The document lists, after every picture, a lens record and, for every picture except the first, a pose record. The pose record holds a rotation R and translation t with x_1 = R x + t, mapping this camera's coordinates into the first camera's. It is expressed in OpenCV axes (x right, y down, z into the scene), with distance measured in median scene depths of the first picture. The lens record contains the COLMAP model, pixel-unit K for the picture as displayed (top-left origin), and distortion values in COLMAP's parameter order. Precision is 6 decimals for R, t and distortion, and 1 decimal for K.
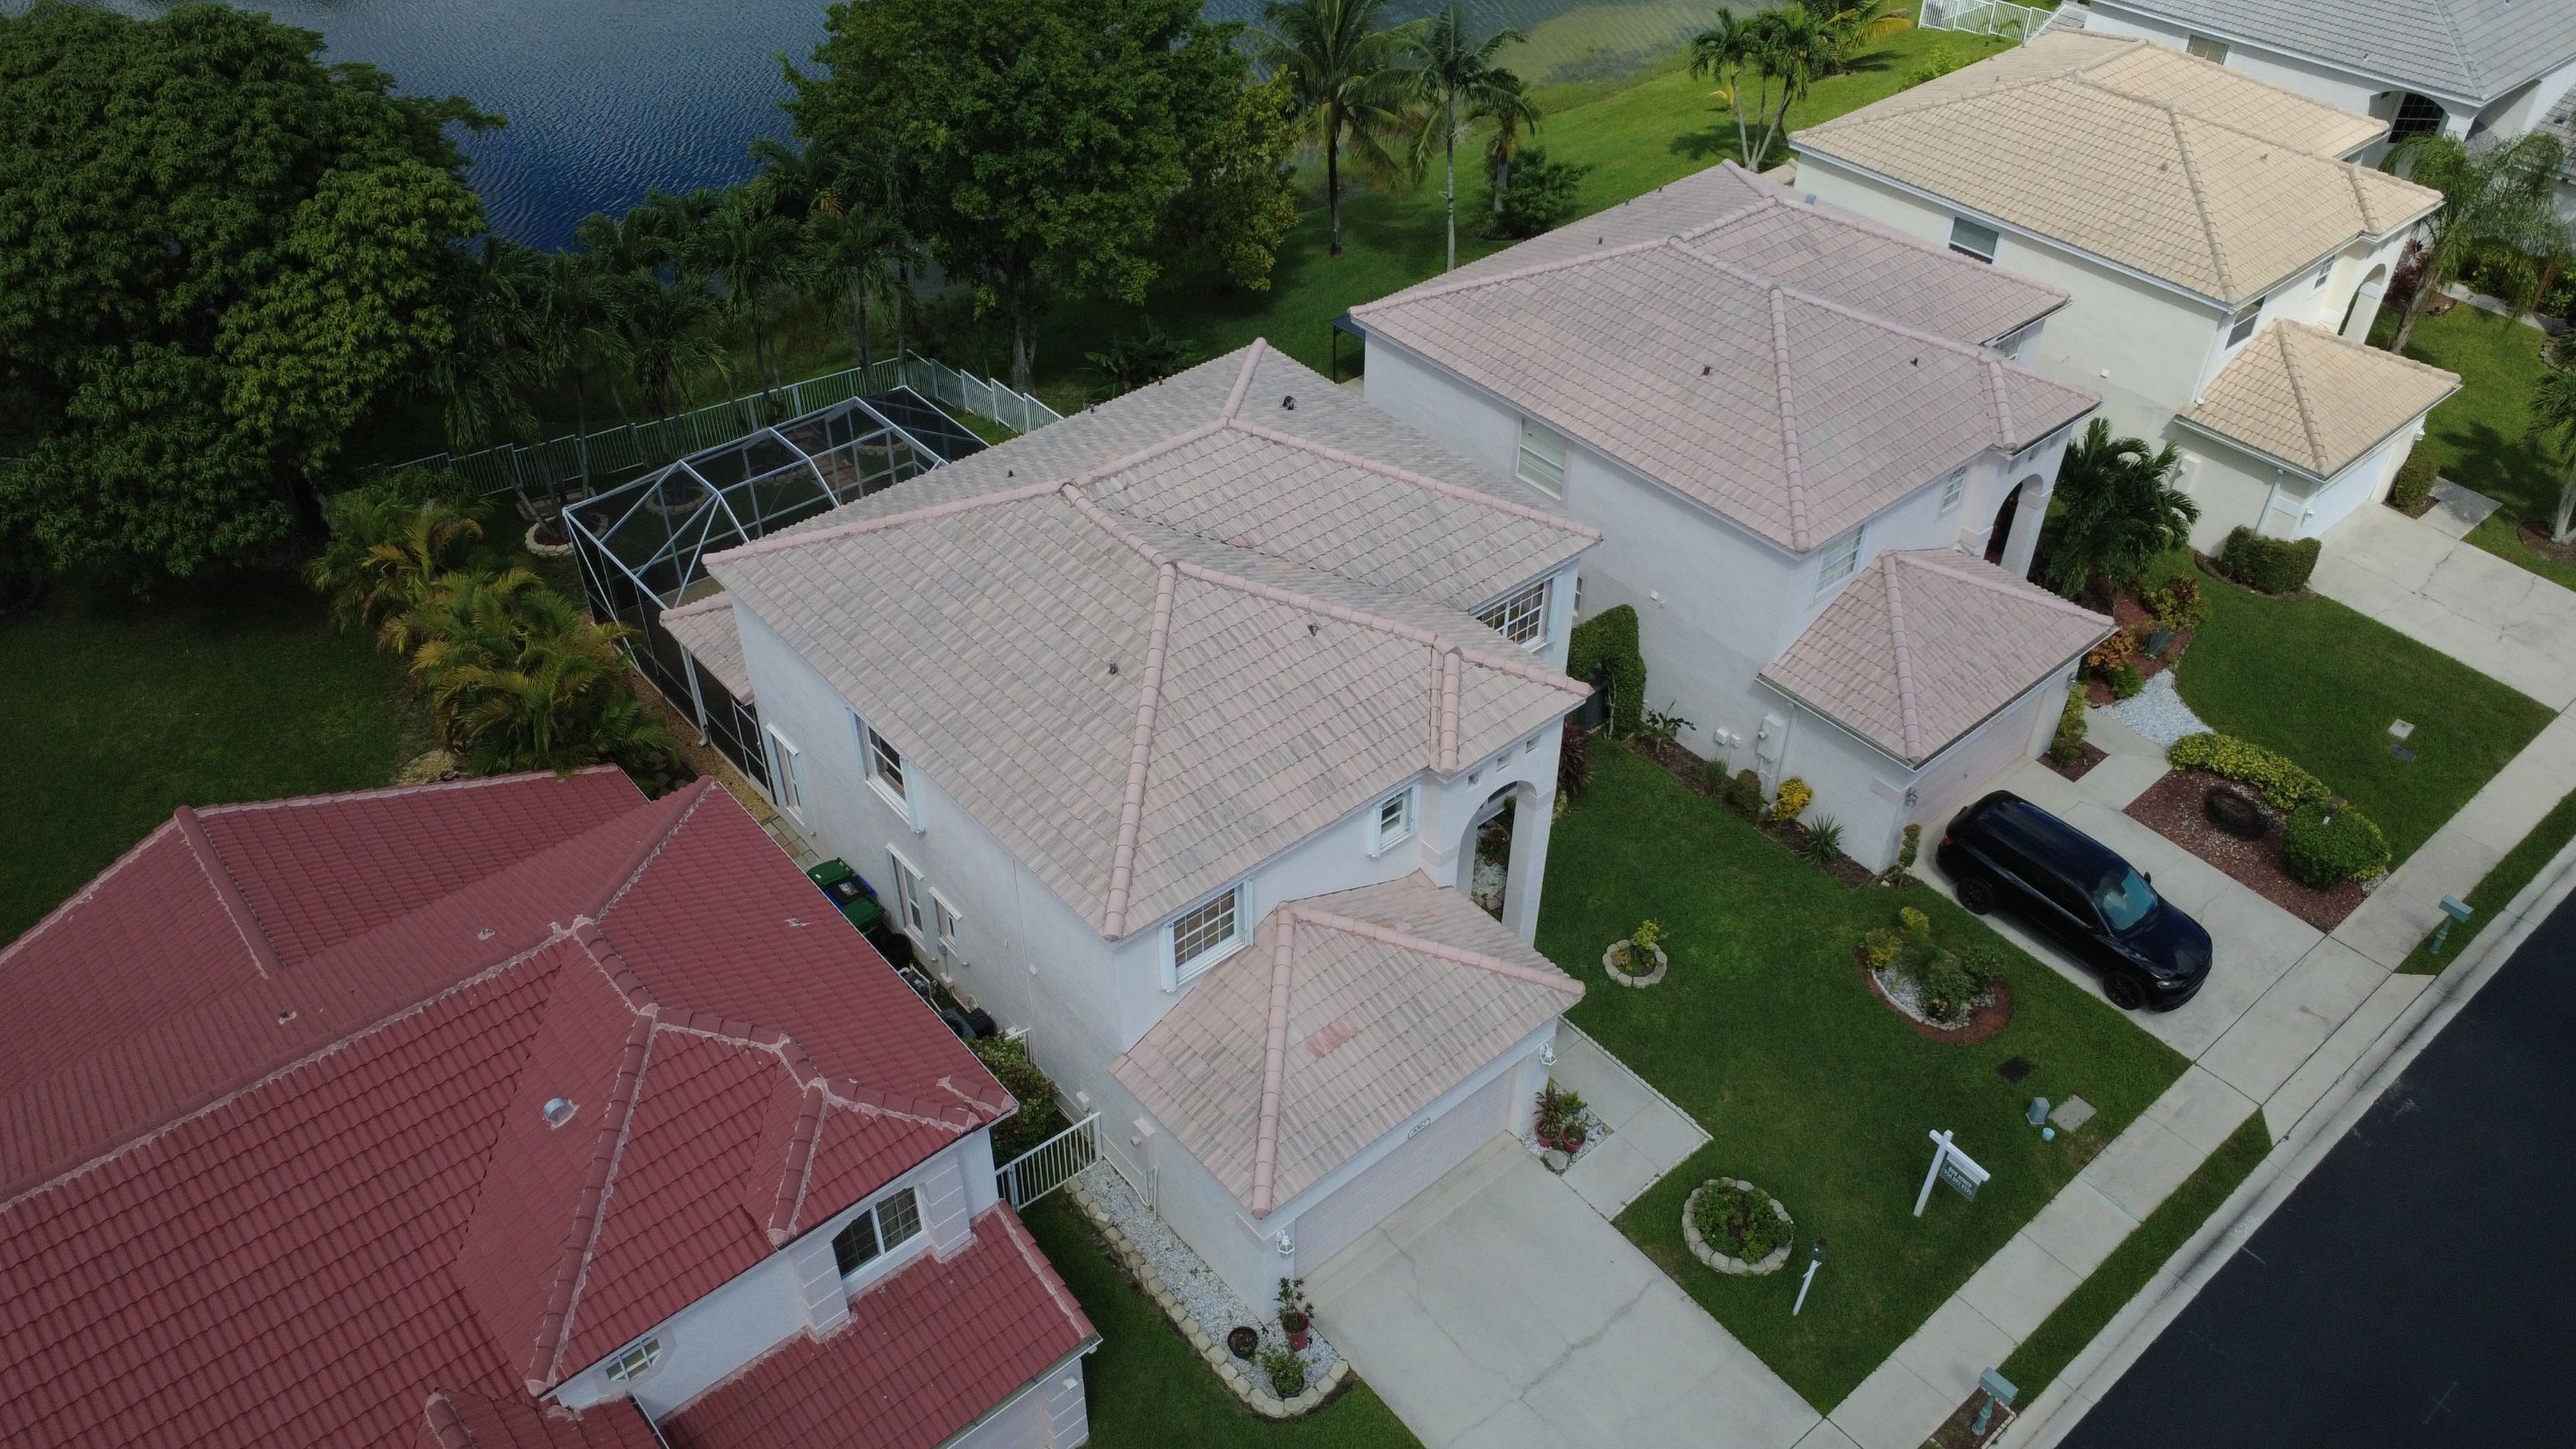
lens RADIAL K [[1865.8, 0, 1290.3], [0, 1865.8, 726.0], [0, 0, 1]] dist [0.007223, -0.007181]
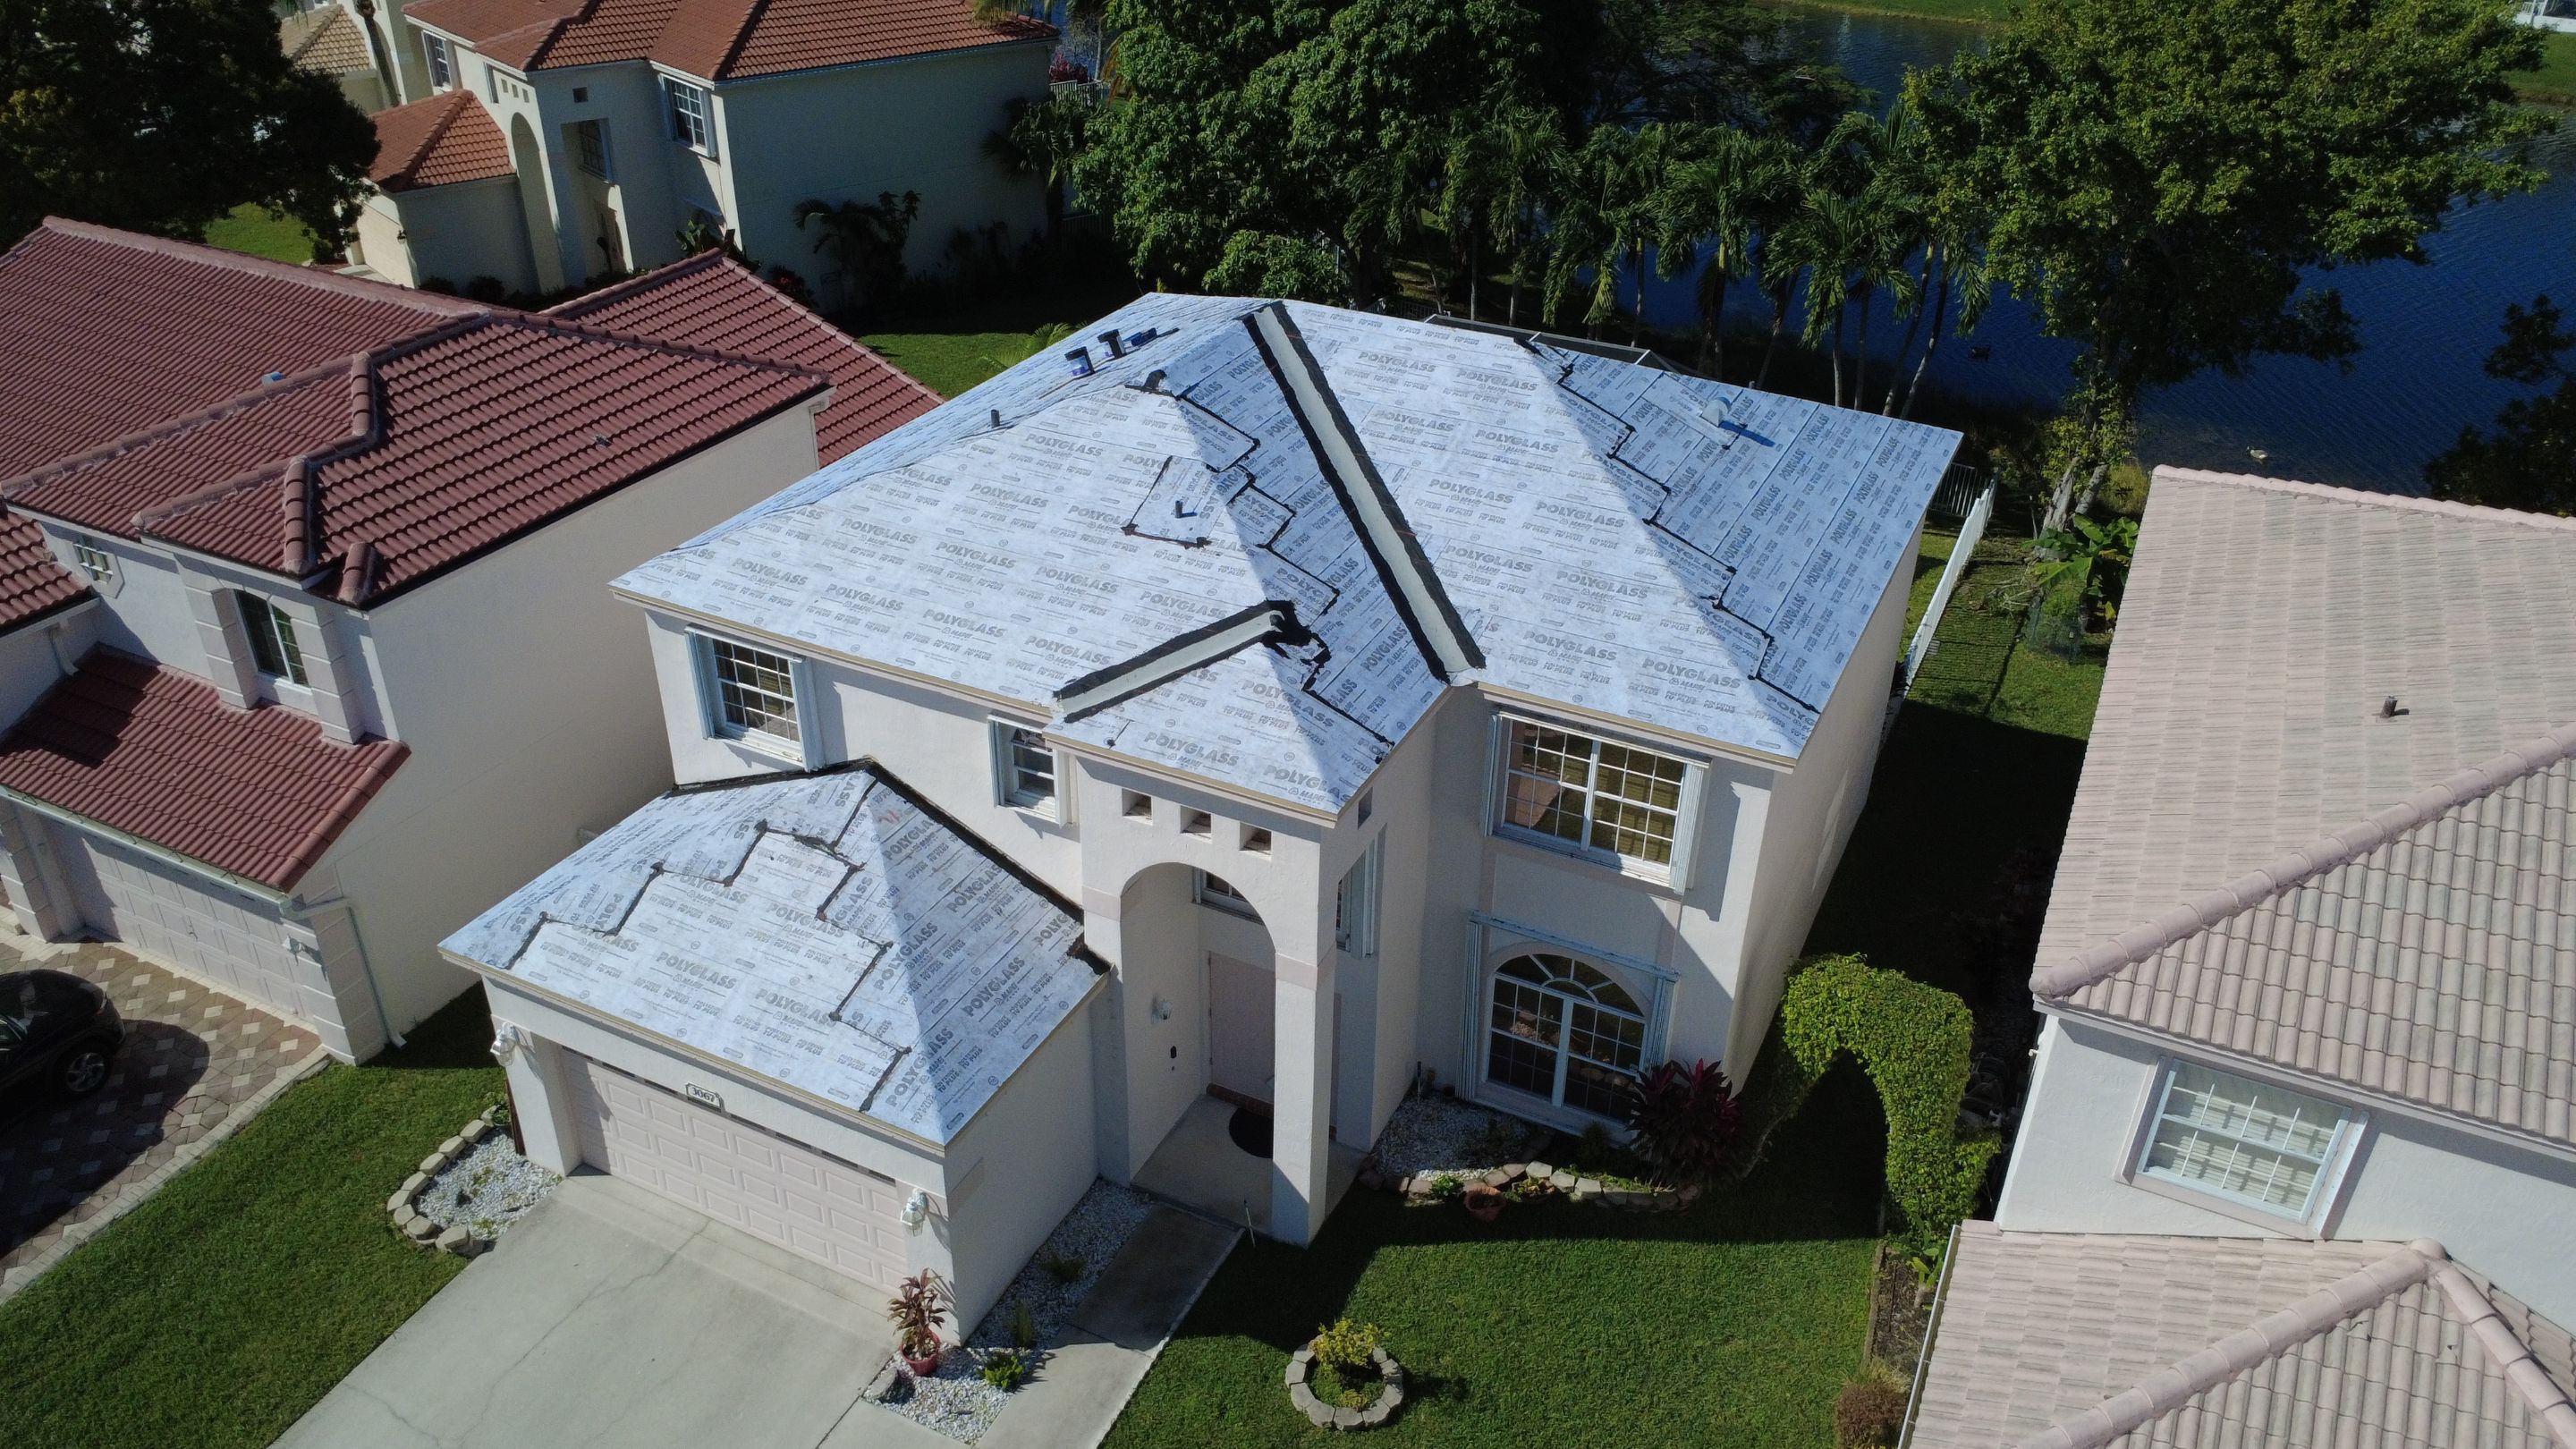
lens RADIAL K [[1855.5, 0, 1288.0], [0, 1855.5, 724.5], [0, 0, 1]] dist [0.000719, 0.001368]
pose [[0.393231, 0.466156, -0.792508, 0.505115], [-0.591210, 0.788323, 0.170345, -0.108277], [0.704159, 0.401554, 0.585589, 0.559792]]
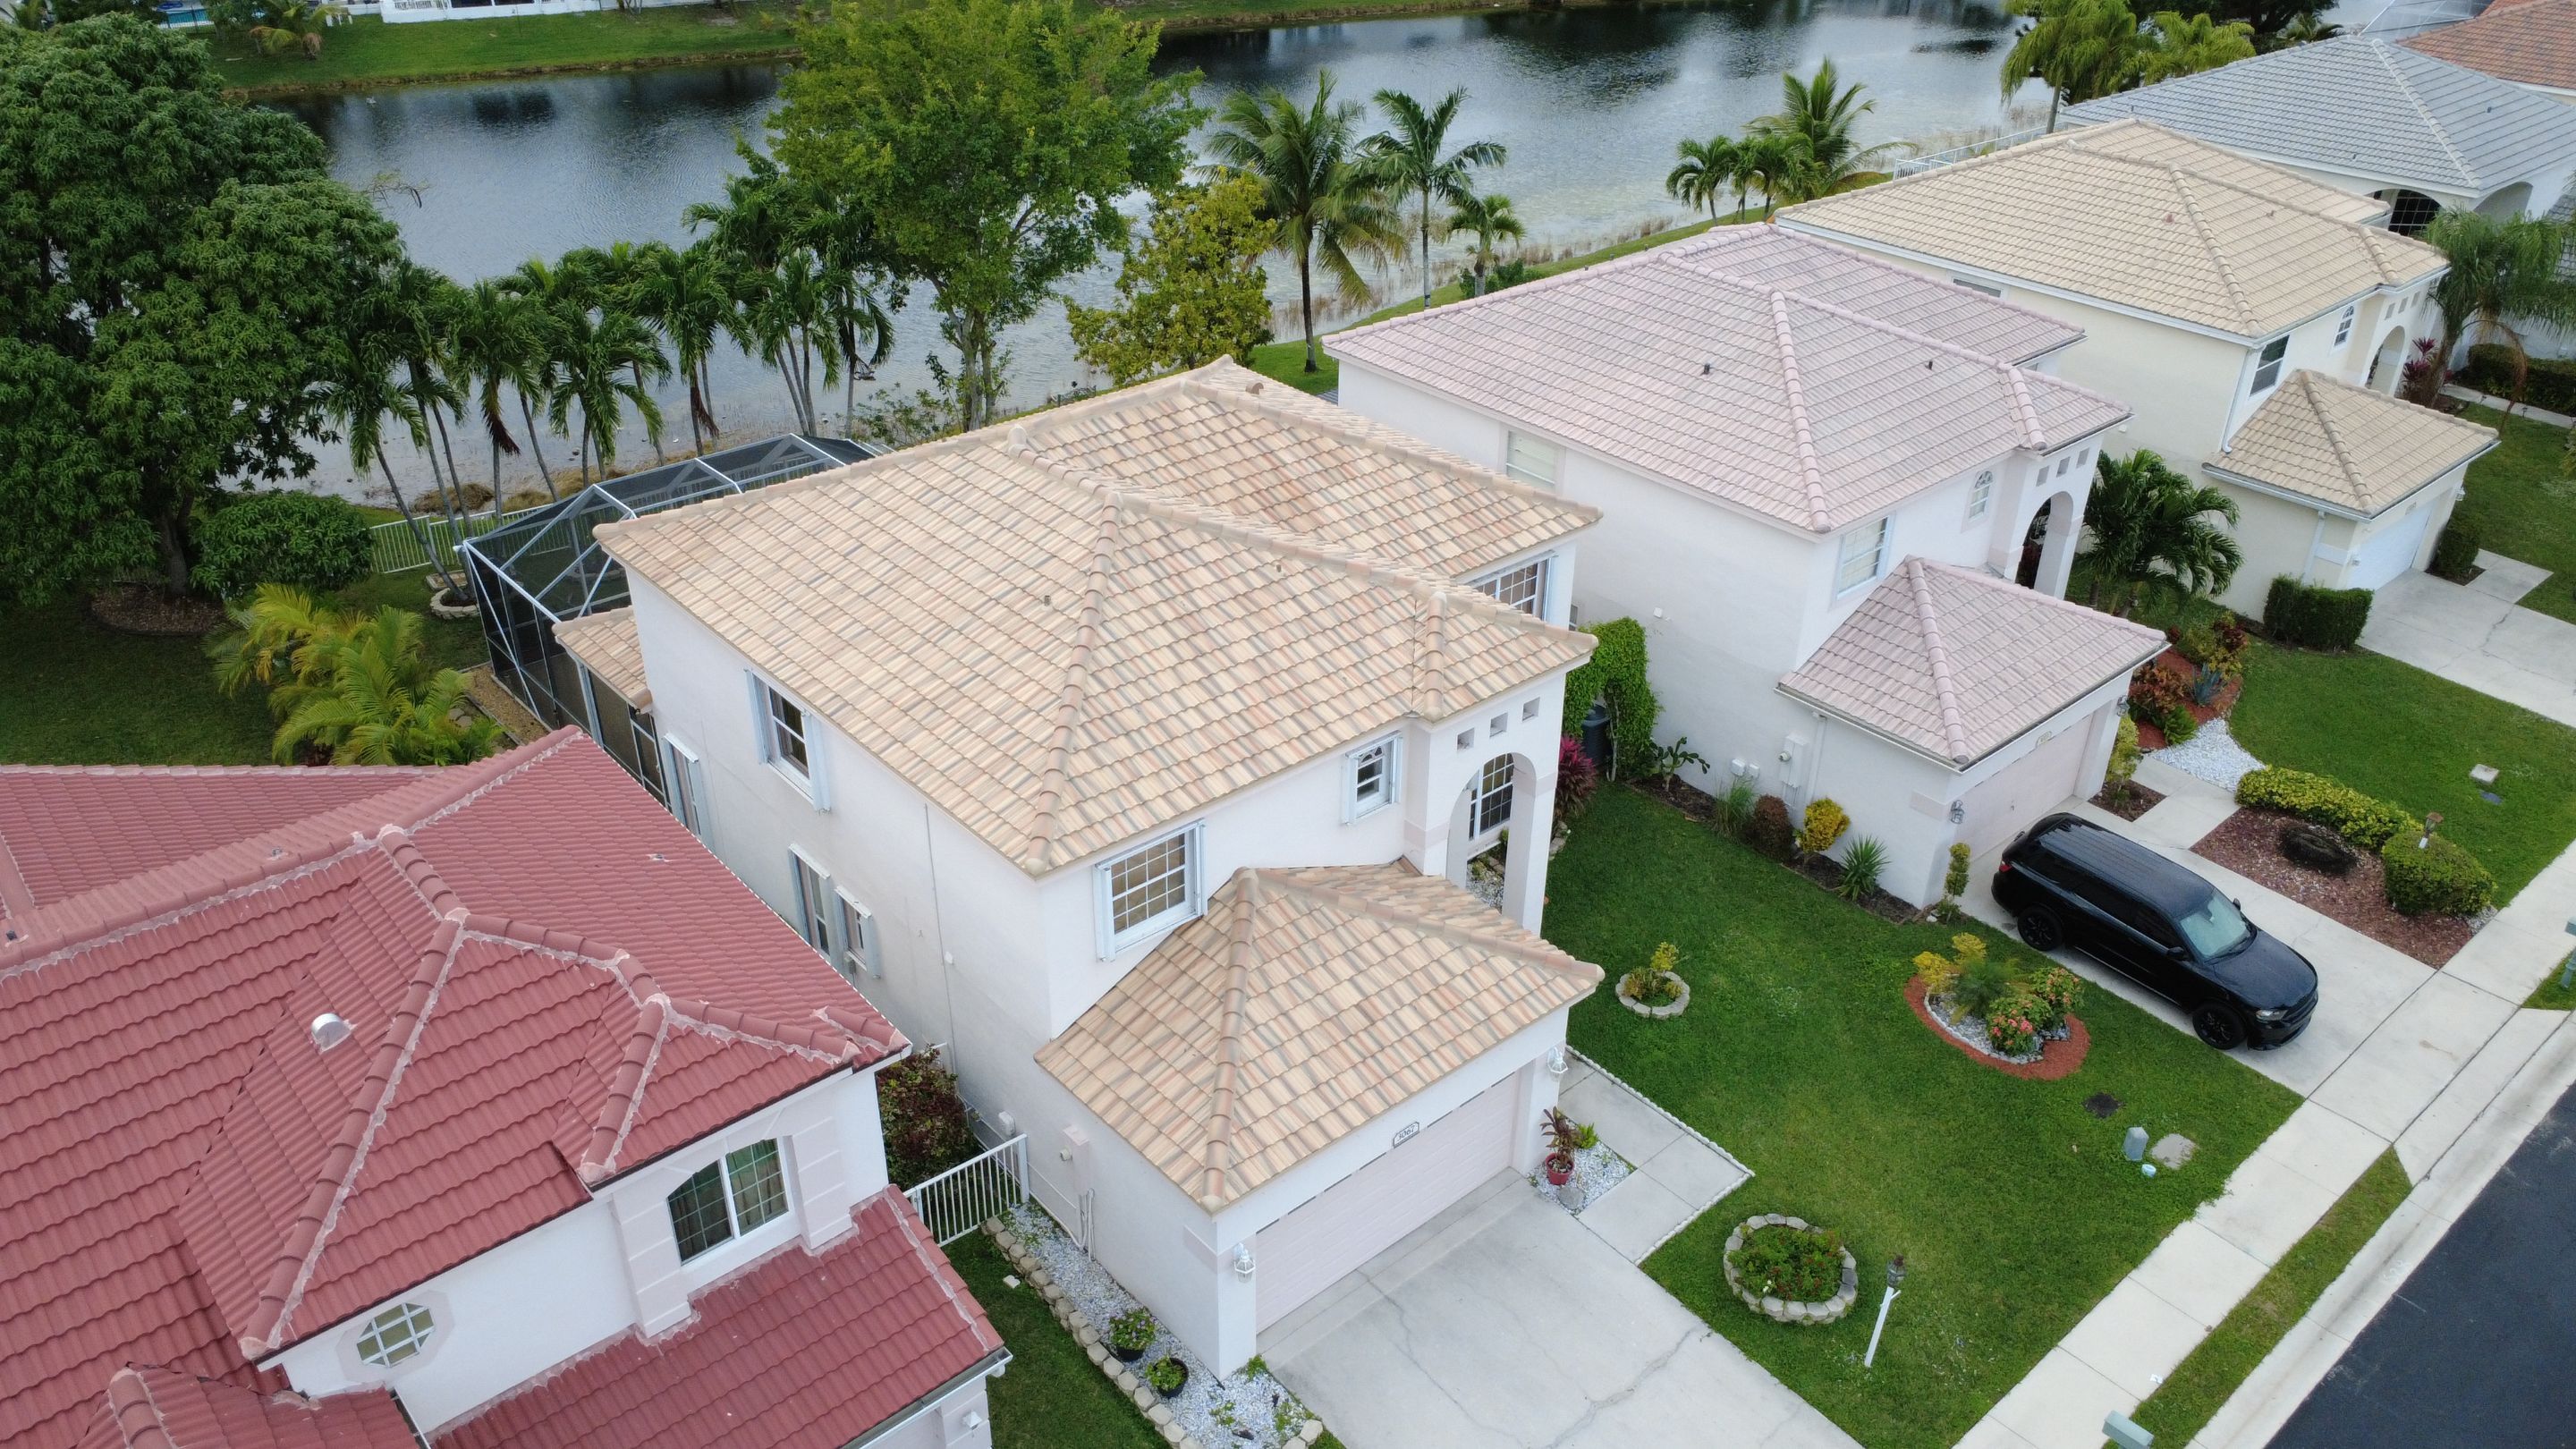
lens RADIAL K [[1865.8, 0, 1290.3], [0, 1865.8, 726.0], [0, 0, 1]] dist [0.007223, -0.007181]
pose [[0.999956, -0.003700, 0.008598, 0.008647], [0.004983, 0.988009, -0.154313, 0.131535], [-0.007924, 0.154349, 0.987985, 0.119756]]
